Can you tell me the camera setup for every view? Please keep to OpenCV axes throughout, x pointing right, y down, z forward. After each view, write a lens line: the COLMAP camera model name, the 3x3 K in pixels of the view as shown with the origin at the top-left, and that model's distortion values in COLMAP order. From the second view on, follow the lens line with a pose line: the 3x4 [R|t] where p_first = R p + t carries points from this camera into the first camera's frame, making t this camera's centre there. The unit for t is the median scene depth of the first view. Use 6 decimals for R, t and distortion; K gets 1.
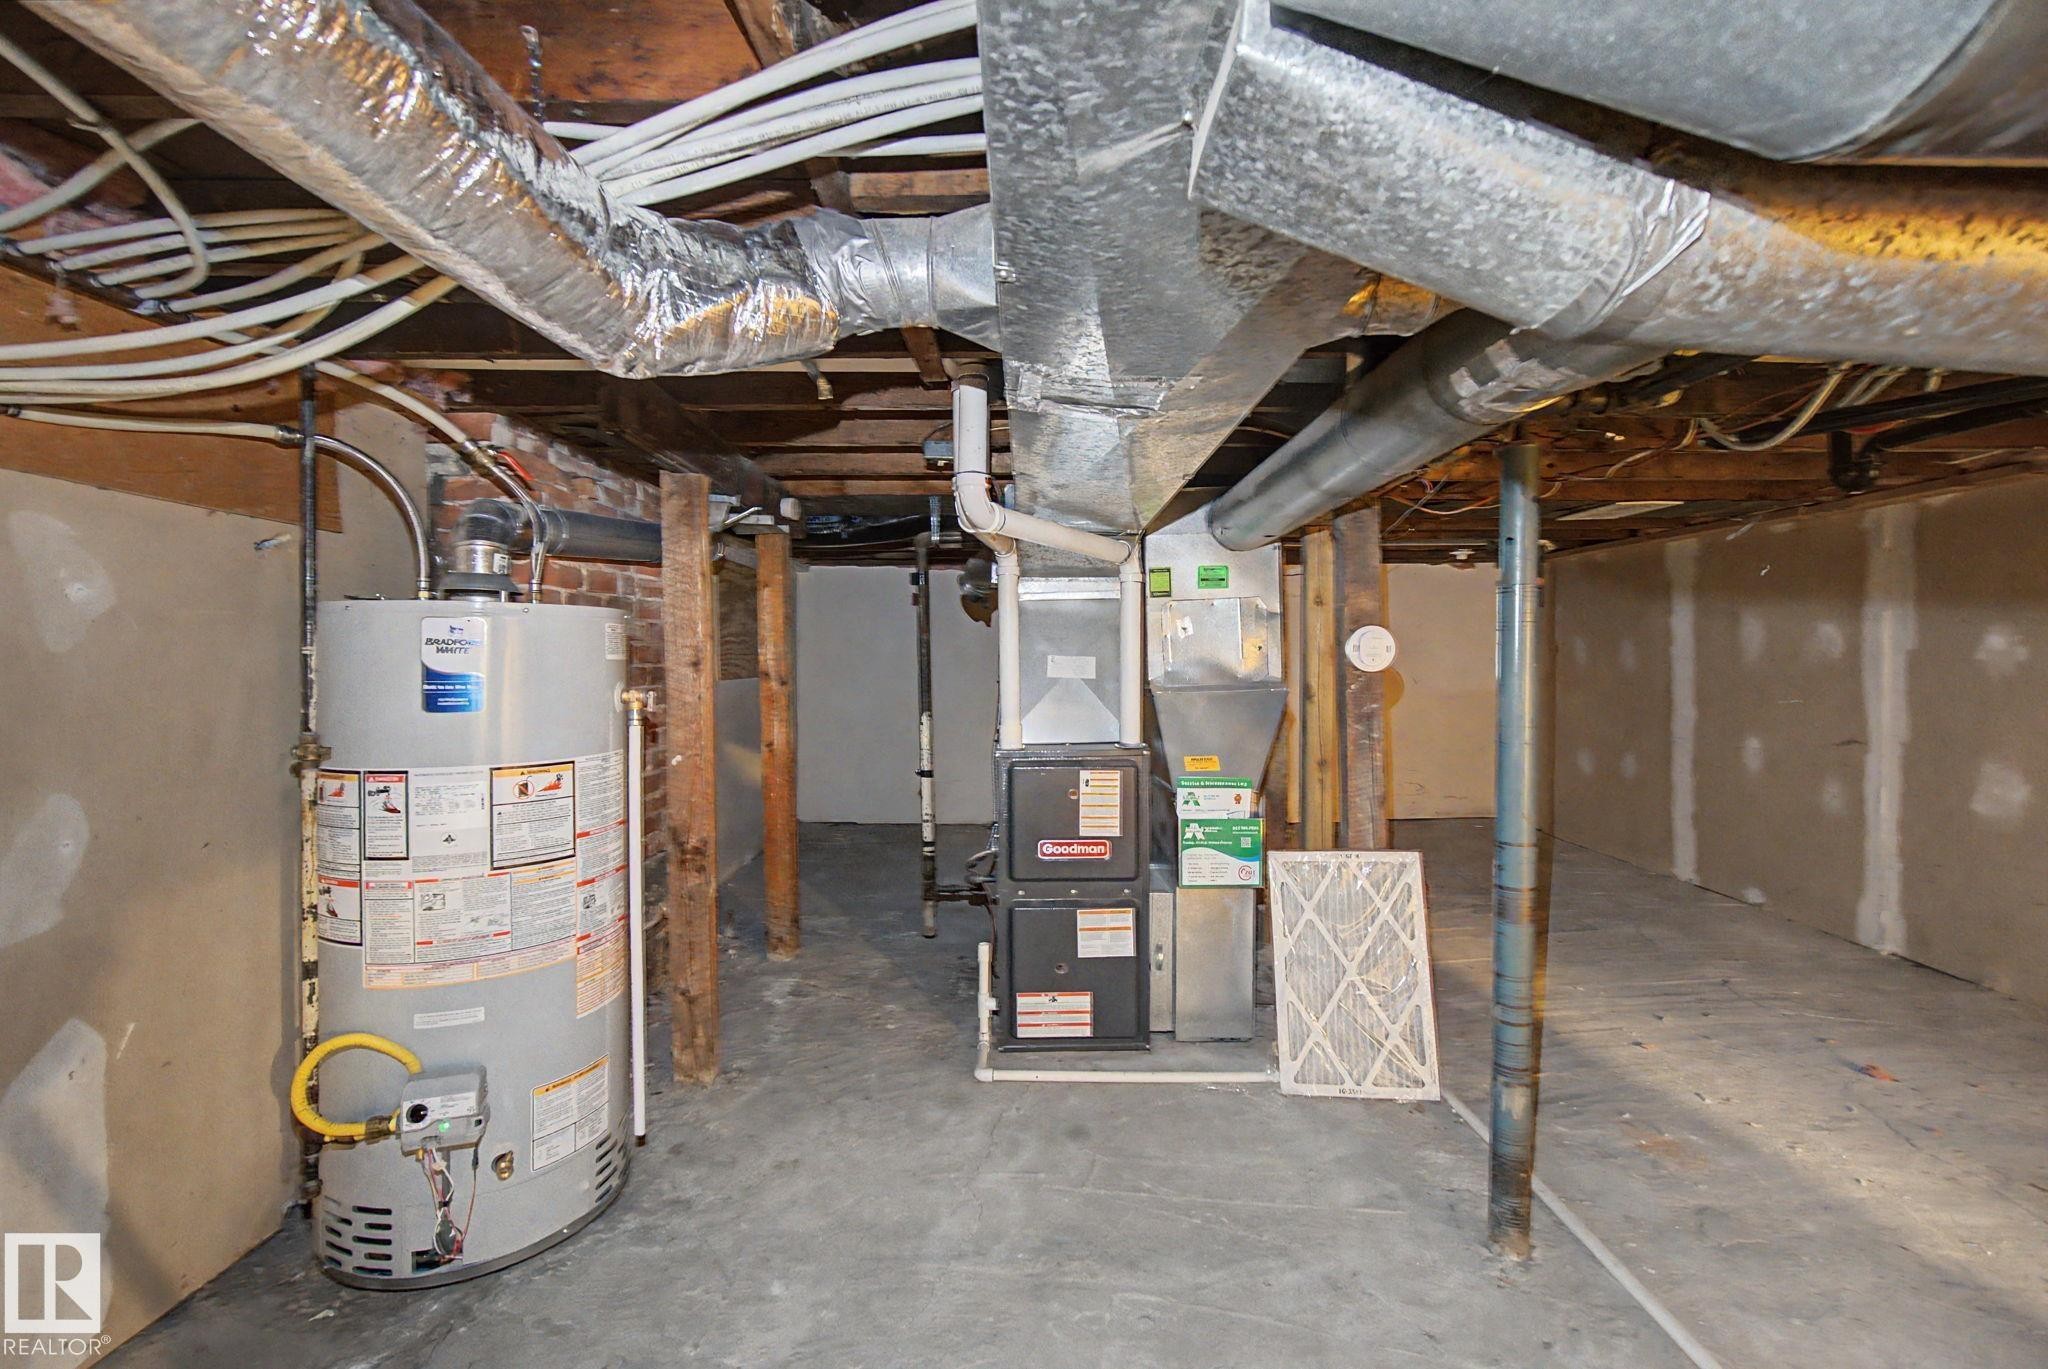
lens RADIAL K [[894.3, 0, 1015.9], [0, 894.3, 675.2], [0, 0, 1]] dist [0.000731, 0.000968]
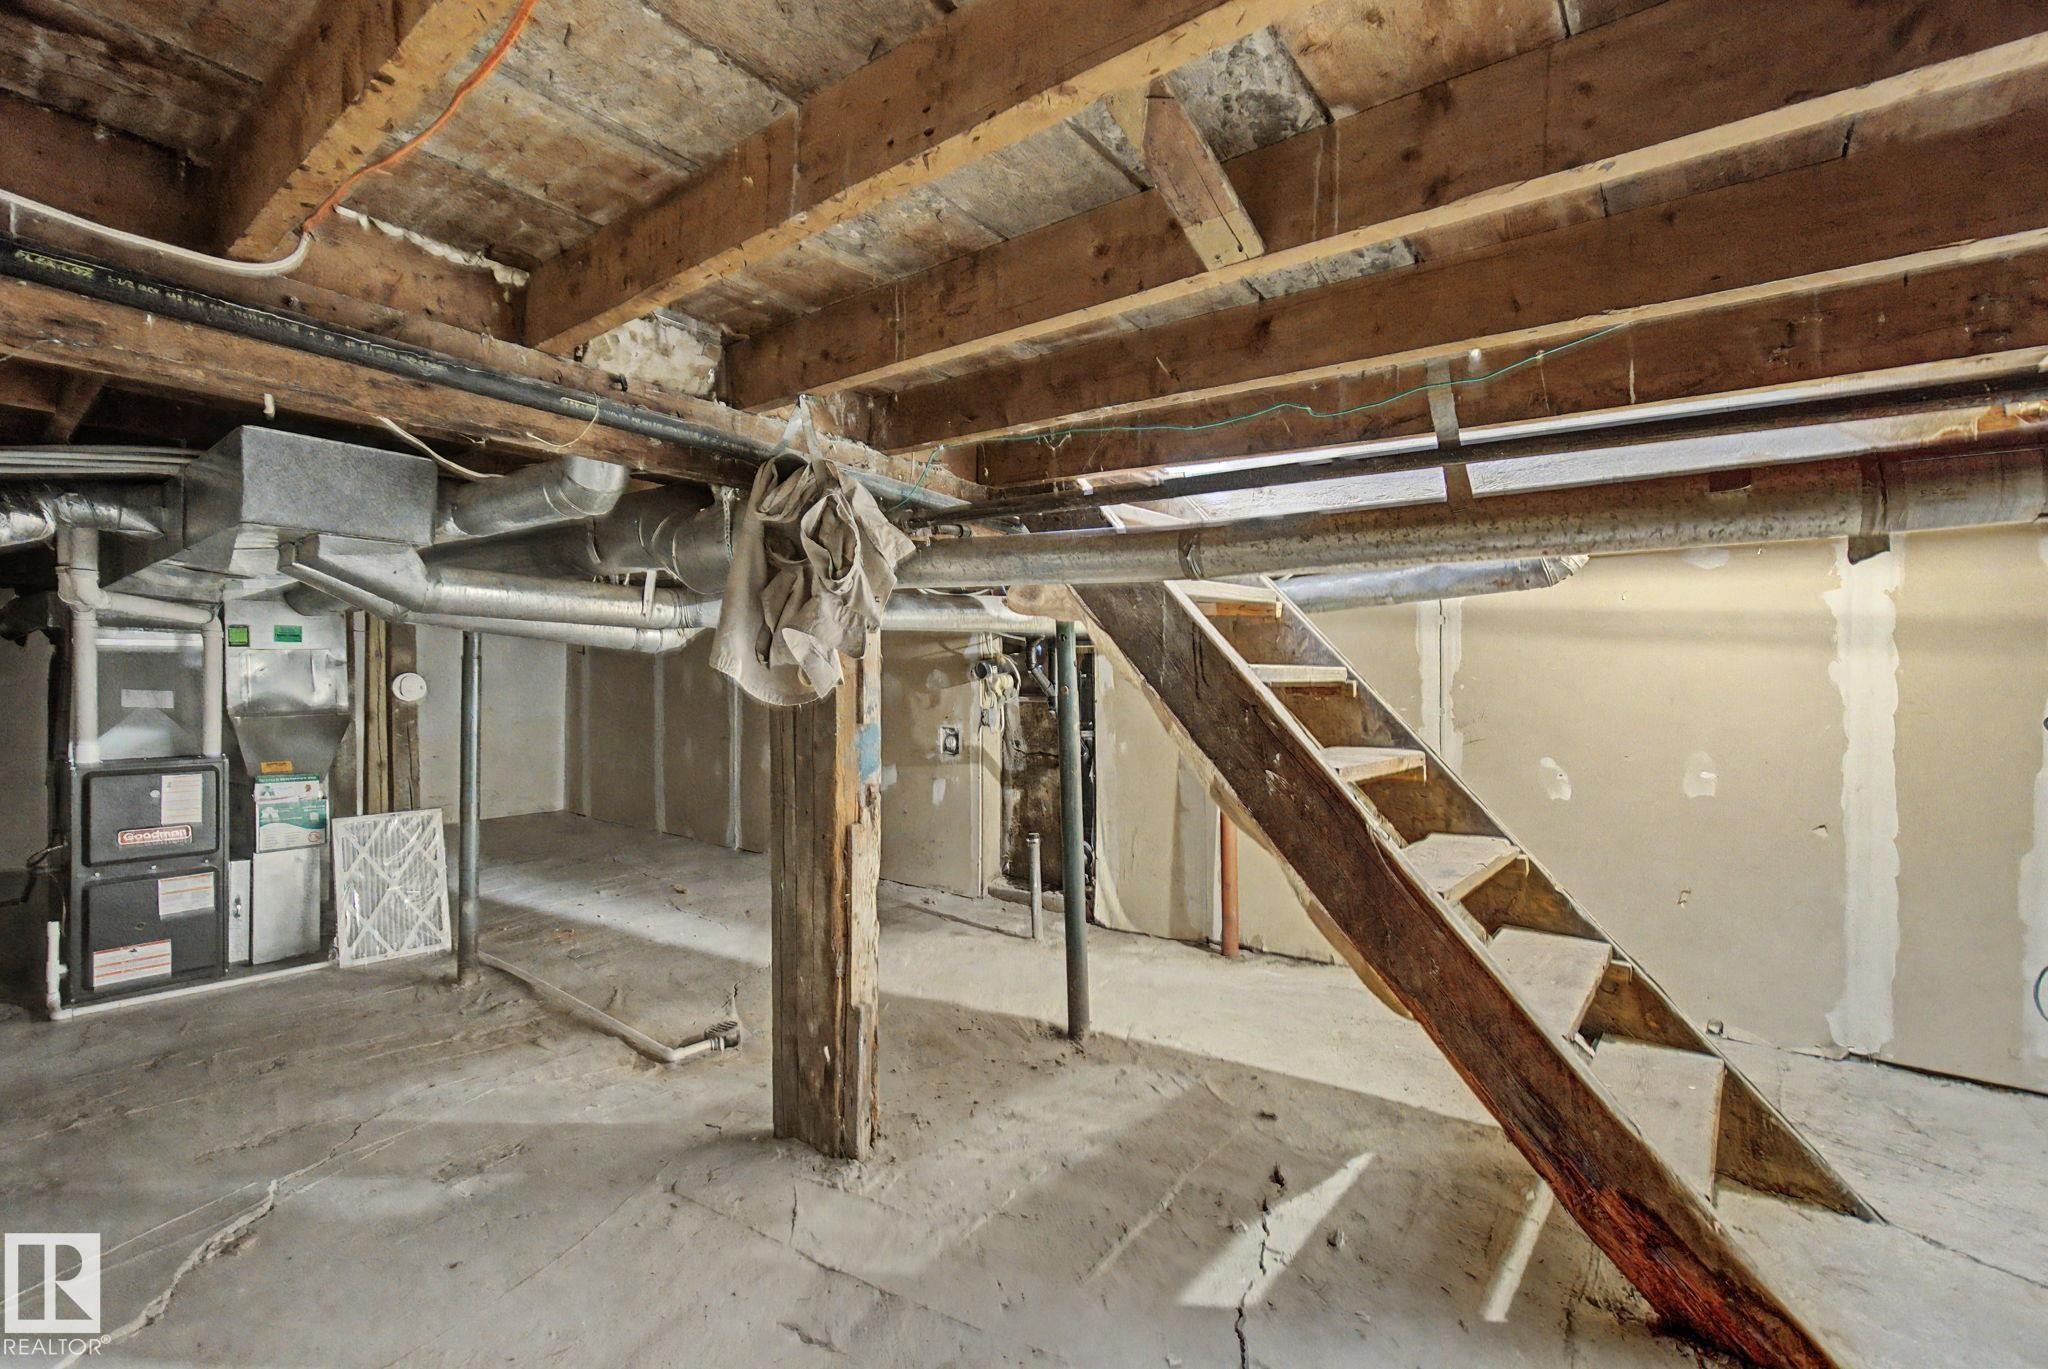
lens RADIAL K [[894.3, 0, 1015.9], [0, 894.3, 675.2], [0, 0, 1]] dist [0.000731, 0.000968]
pose [[0.612926, 0.016100, 0.789976, -0.208270], [0.014505, 0.999395, -0.031623, 0.015340], [-0.790007, 0.030841, 0.612321, -0.843954]]
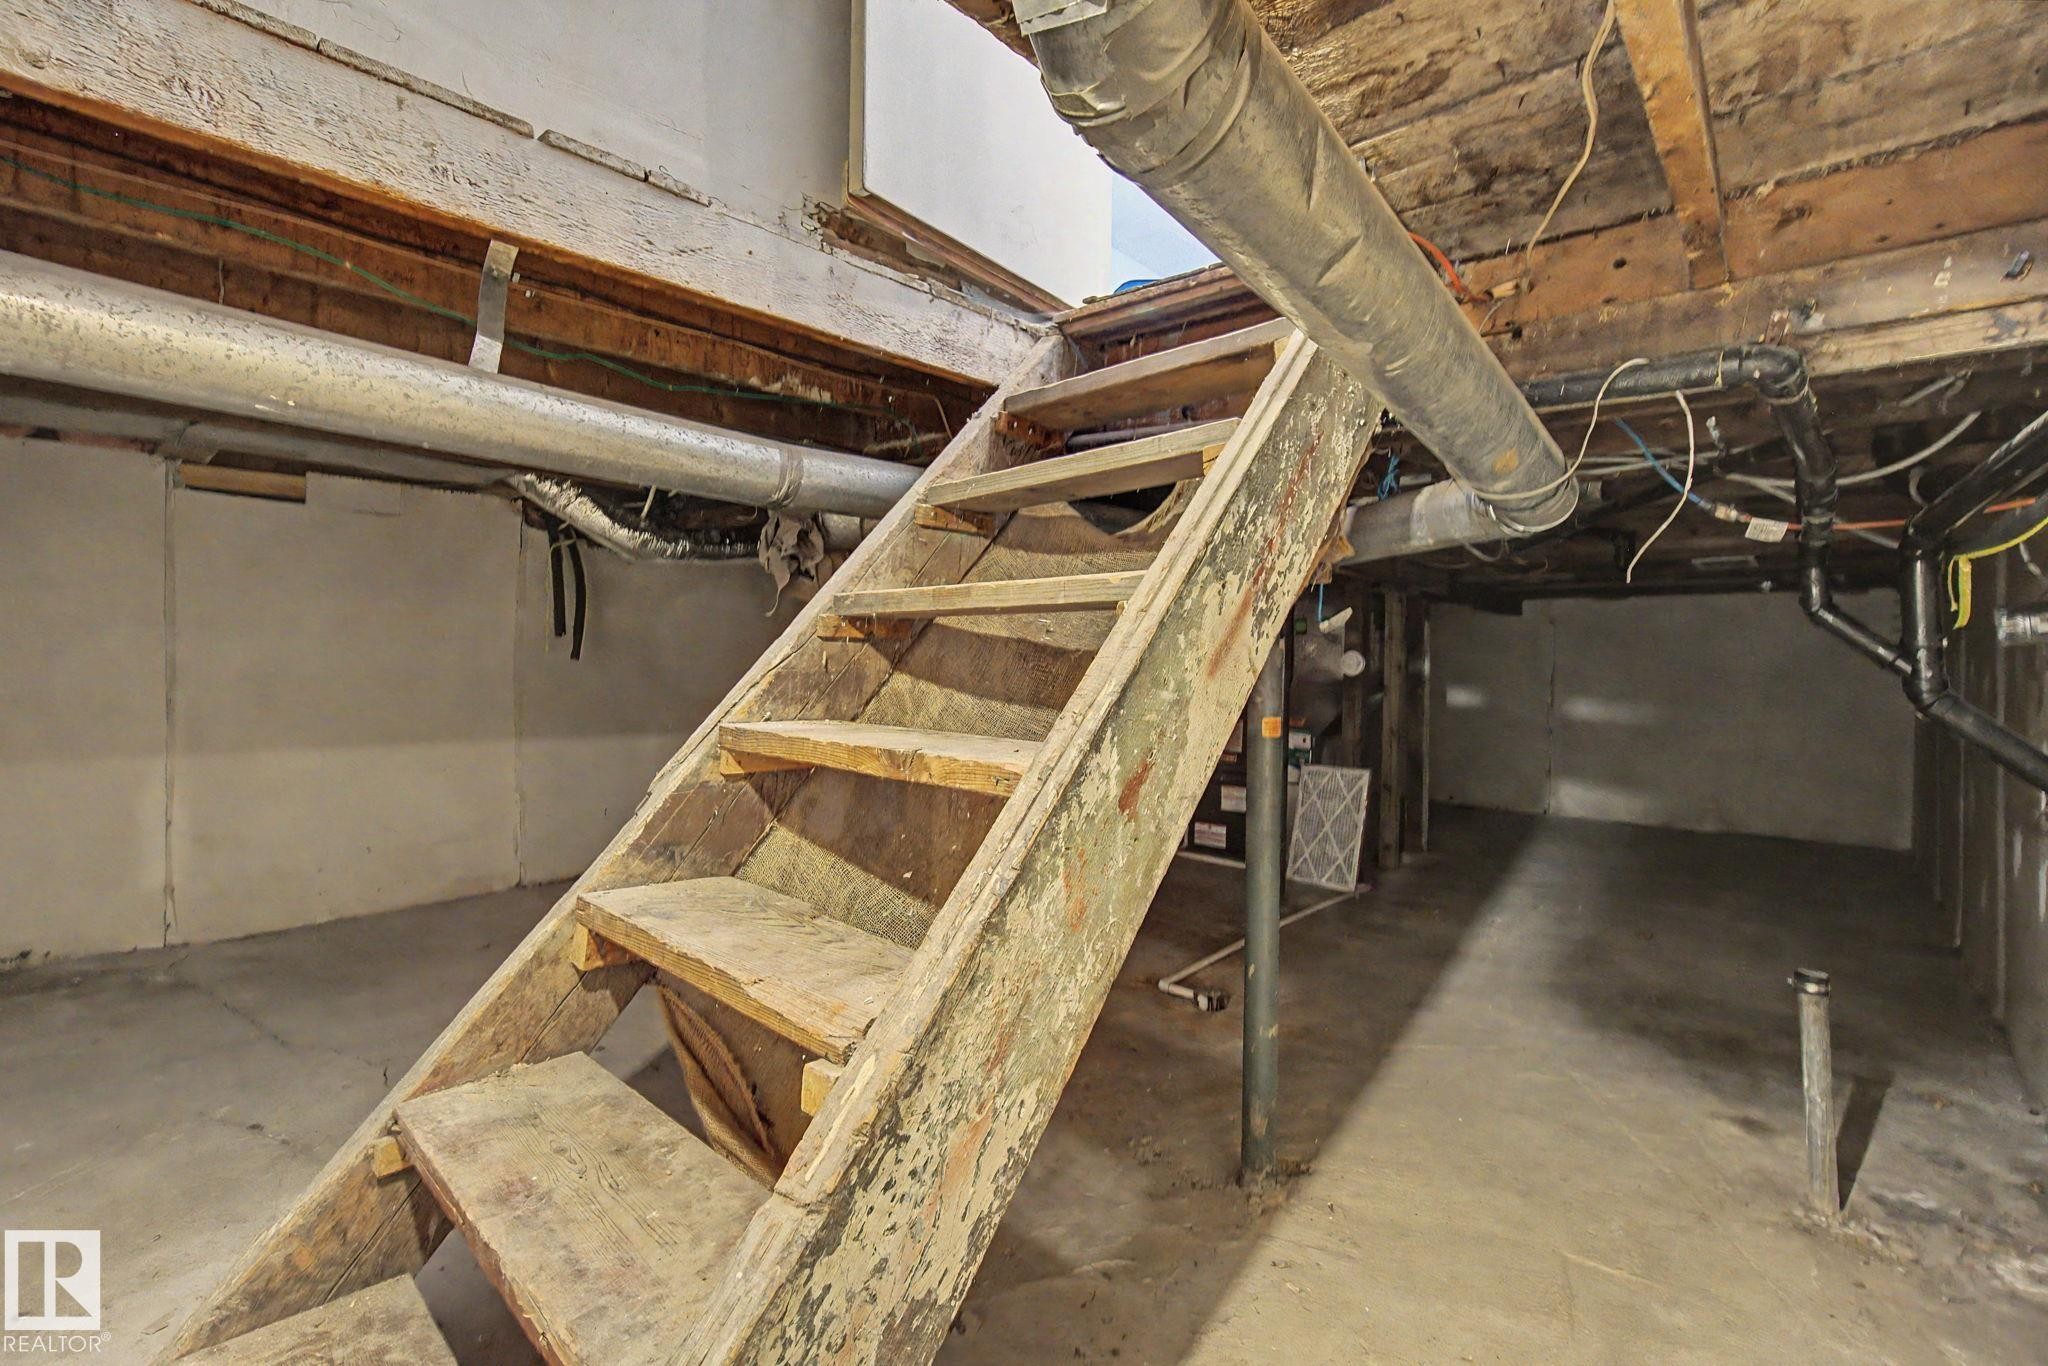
lens RADIAL K [[894.3, 0, 1015.9], [0, 894.3, 673.7], [0, 0, 1]] dist [0.000731, 0.000968]
pose [[0.748419, 0.027101, -0.662673, 1.084898], [-0.037756, 0.999285, -0.001774, 0.018325], [0.662151, 0.026348, 0.748907, -0.899503]]
